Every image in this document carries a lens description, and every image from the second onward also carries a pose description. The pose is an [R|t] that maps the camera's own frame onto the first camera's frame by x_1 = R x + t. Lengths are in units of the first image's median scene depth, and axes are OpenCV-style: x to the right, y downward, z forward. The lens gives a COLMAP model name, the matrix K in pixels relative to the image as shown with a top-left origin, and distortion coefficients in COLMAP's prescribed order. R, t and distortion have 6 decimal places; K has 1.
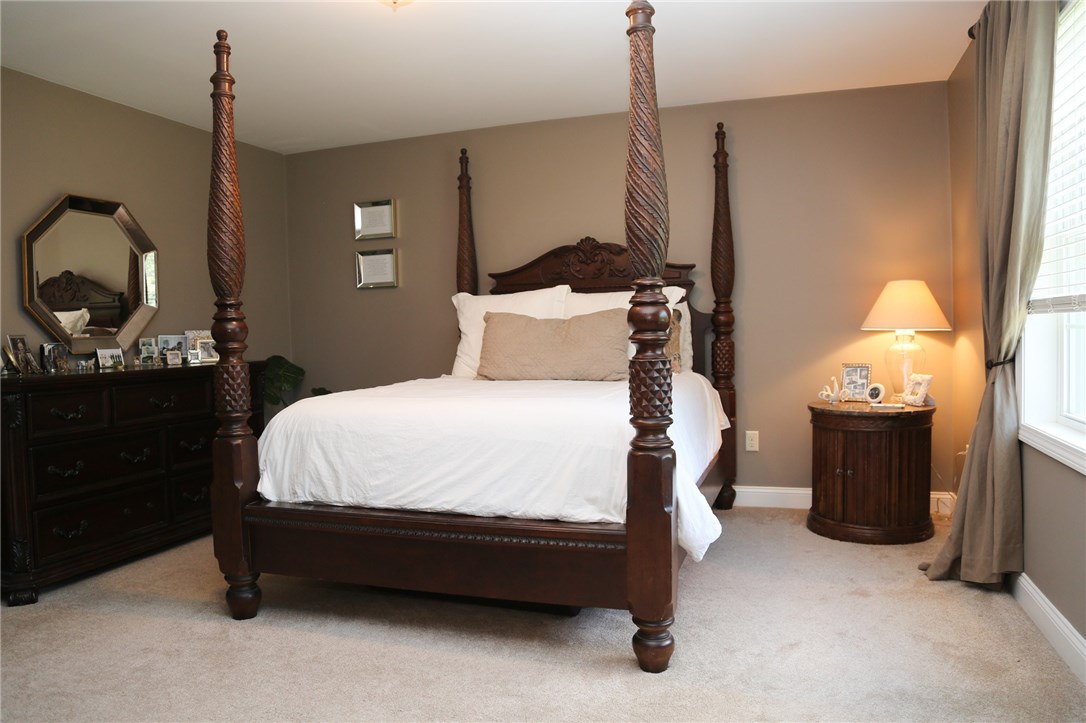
lens RADIAL K [[747.3, 0, 525.5], [0, 747.3, 361.0], [0, 0, 1]] dist [-0.145693, 0.077783]
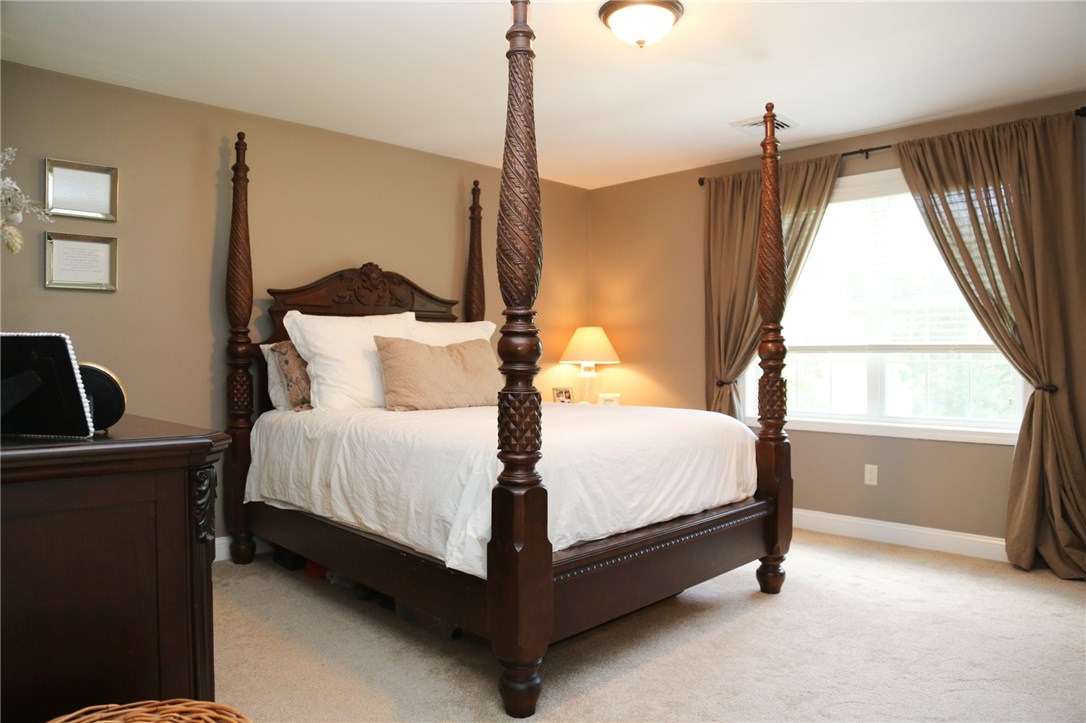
lens RADIAL K [[747.3, 0, 525.5], [0, 747.3, 361.0], [0, 0, 1]] dist [-0.145693, 0.077783]
pose [[0.451620, 0.018452, 0.892020, -0.822433], [0.025635, 0.999105, -0.033646, -0.000841], [-0.891842, 0.038062, 0.450742, 0.468779]]
